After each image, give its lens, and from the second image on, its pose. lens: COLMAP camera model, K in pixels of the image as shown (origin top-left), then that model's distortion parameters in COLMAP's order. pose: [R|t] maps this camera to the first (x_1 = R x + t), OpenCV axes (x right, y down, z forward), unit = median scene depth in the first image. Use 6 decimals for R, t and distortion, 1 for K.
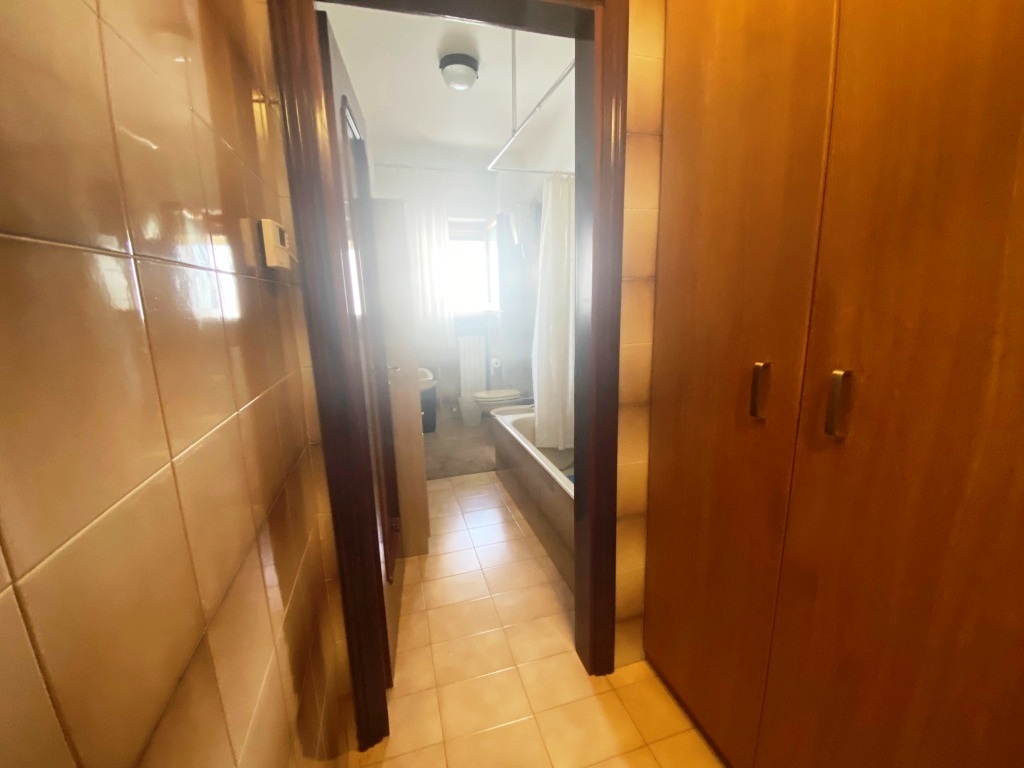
lens RADIAL K [[415.9, 0, 512.0], [0, 415.9, 384.0], [0, 0, 1]] dist [0.042255, -0.027080]
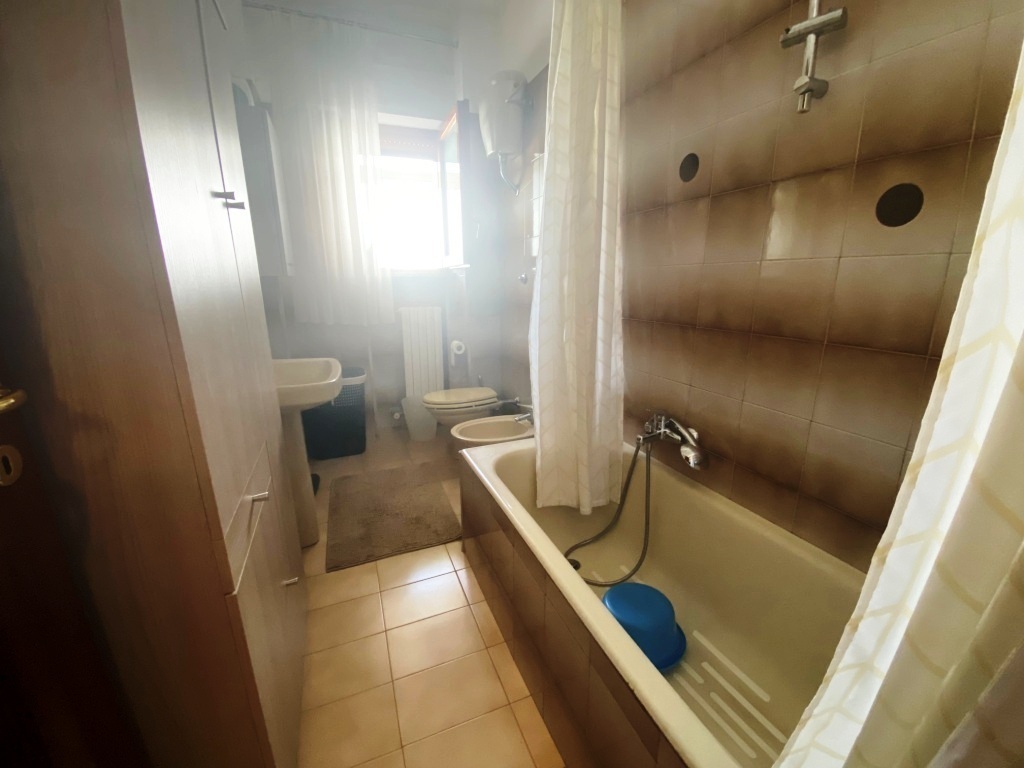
lens RADIAL K [[415.9, 0, 512.0], [0, 415.9, 384.0], [0, 0, 1]] dist [0.042255, -0.027080]
pose [[0.994852, -0.007737, 0.101047, -0.021533], [0.003210, 0.998987, 0.044890, -0.023424], [-0.101292, -0.044335, 0.993868, 0.348984]]
